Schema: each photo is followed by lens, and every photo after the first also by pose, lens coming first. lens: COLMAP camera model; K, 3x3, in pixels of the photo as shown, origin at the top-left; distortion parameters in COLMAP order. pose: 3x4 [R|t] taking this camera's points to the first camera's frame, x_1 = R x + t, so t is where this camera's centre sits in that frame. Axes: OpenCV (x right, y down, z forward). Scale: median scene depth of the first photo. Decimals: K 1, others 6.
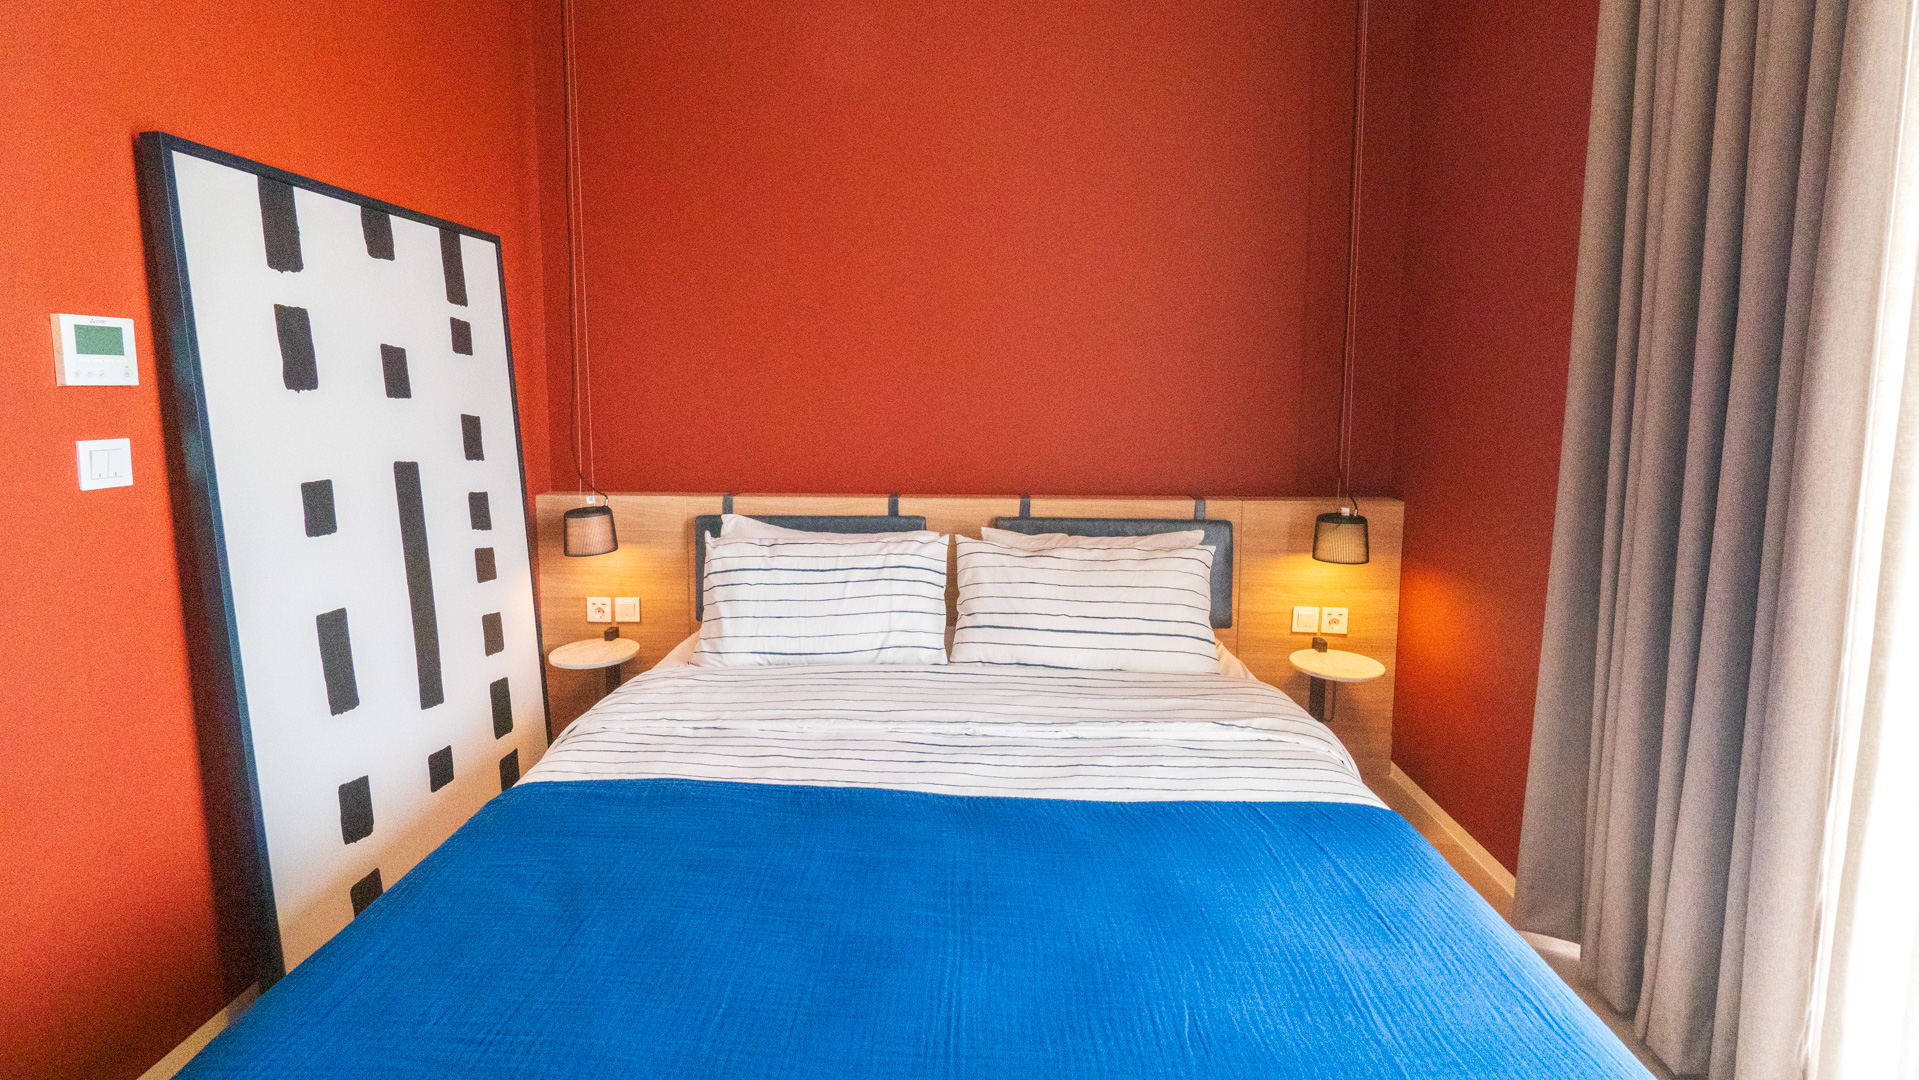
lens RADIAL K [[824.8, 0, 948.7], [0, 824.8, 501.5], [0, 0, 1]] dist [-0.003243, 0.000150]
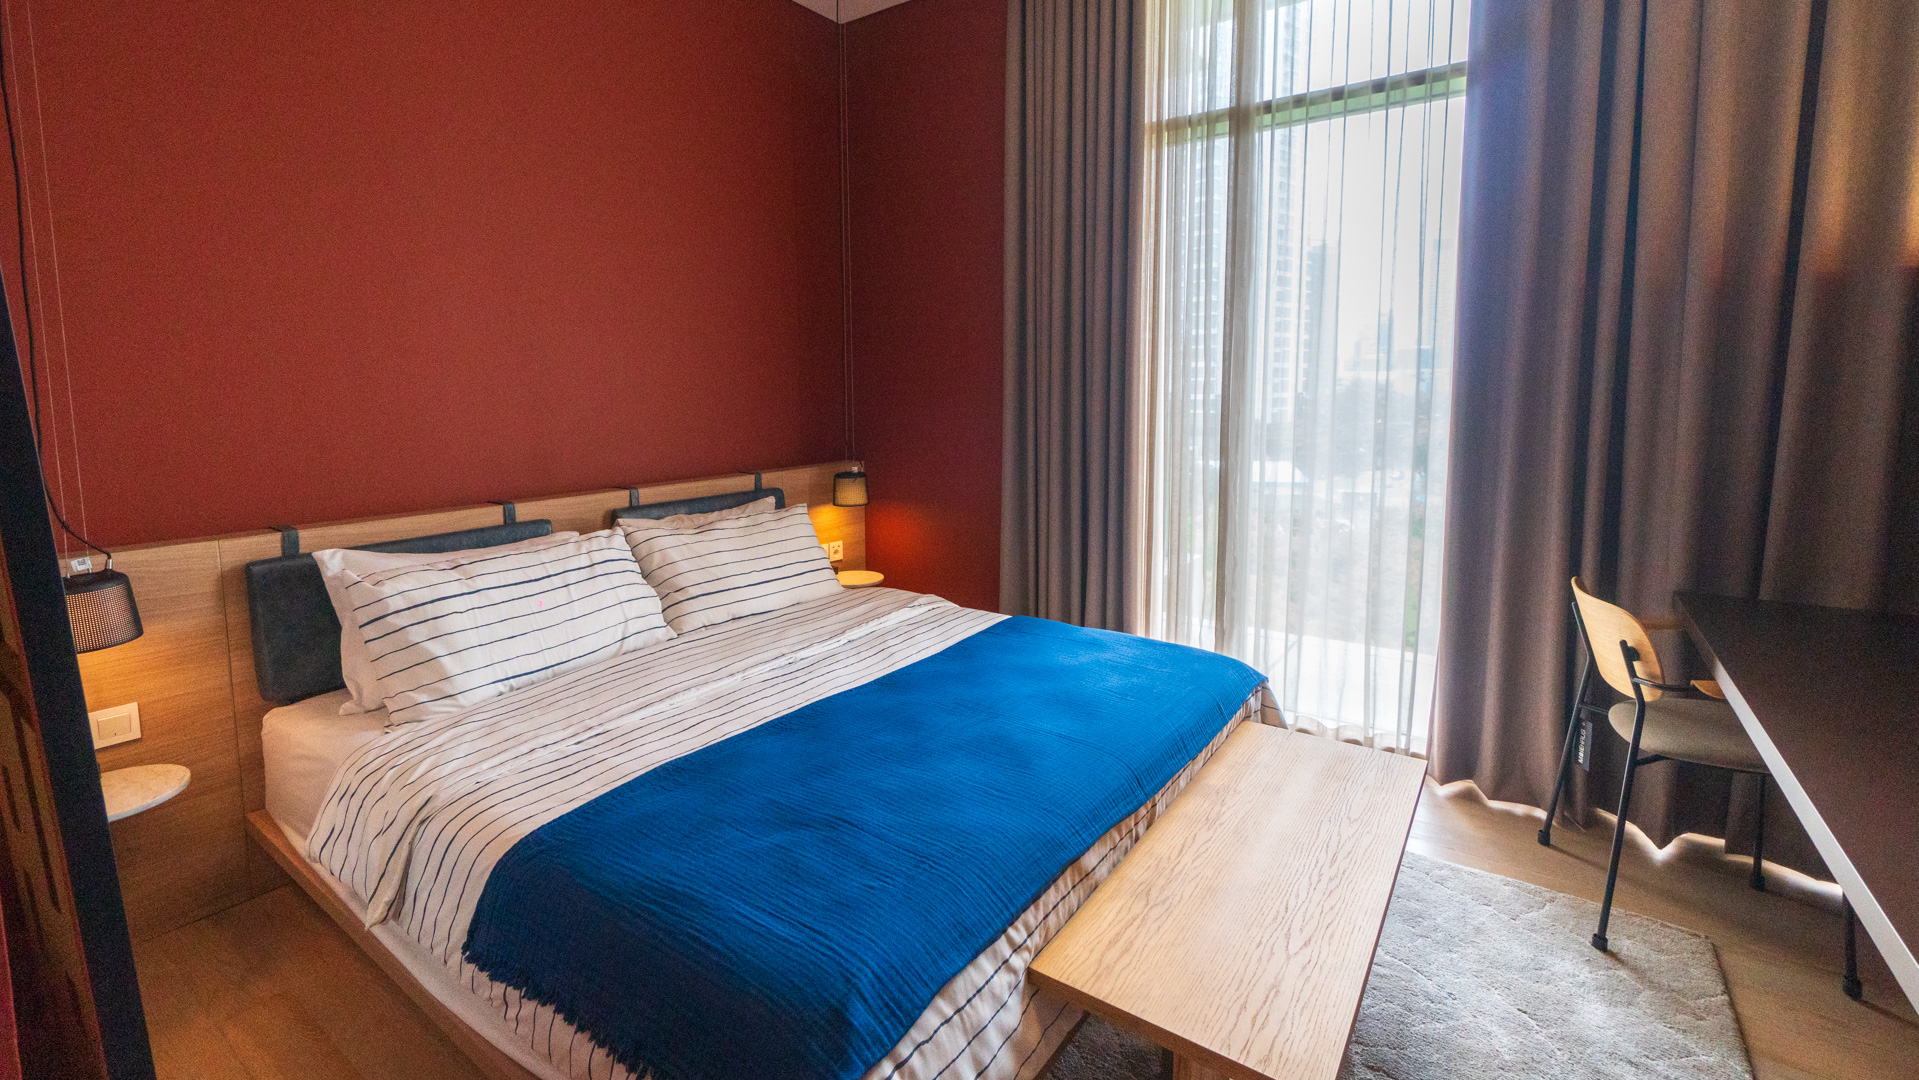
lens RADIAL K [[824.8, 0, 948.7], [0, 824.8, 501.5], [0, 0, 1]] dist [-0.003243, 0.000150]
pose [[0.541917, -0.125609, 0.830992, -0.680066], [0.128222, 0.989550, 0.065958, -0.006845], [-0.830593, 0.070808, 0.552360, 0.081720]]
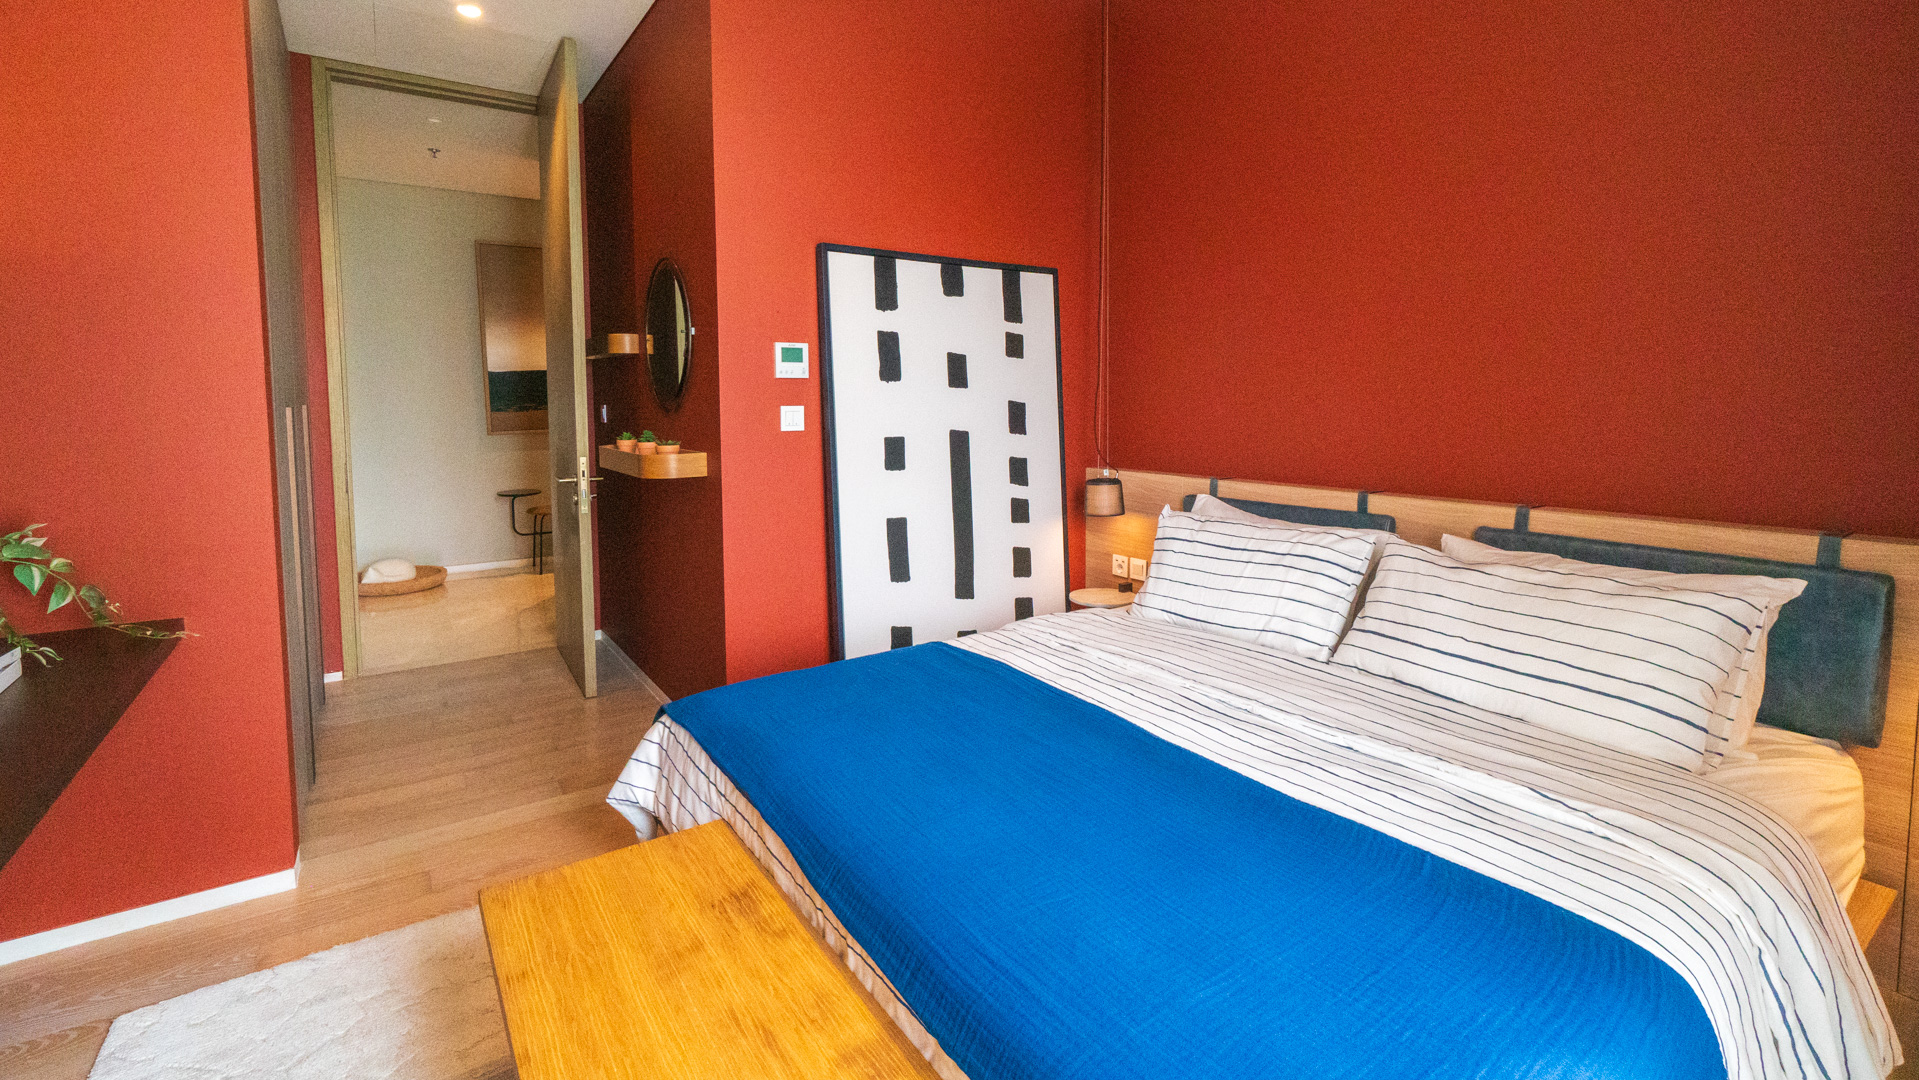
lens RADIAL K [[824.8, 0, 948.7], [0, 824.8, 501.5], [0, 0, 1]] dist [-0.003243, 0.000150]
pose [[0.611097, 0.095091, -0.785823, 0.455511], [-0.105431, 0.993691, 0.038256, 0.021834], [0.784503, 0.059472, 0.617267, 0.058768]]
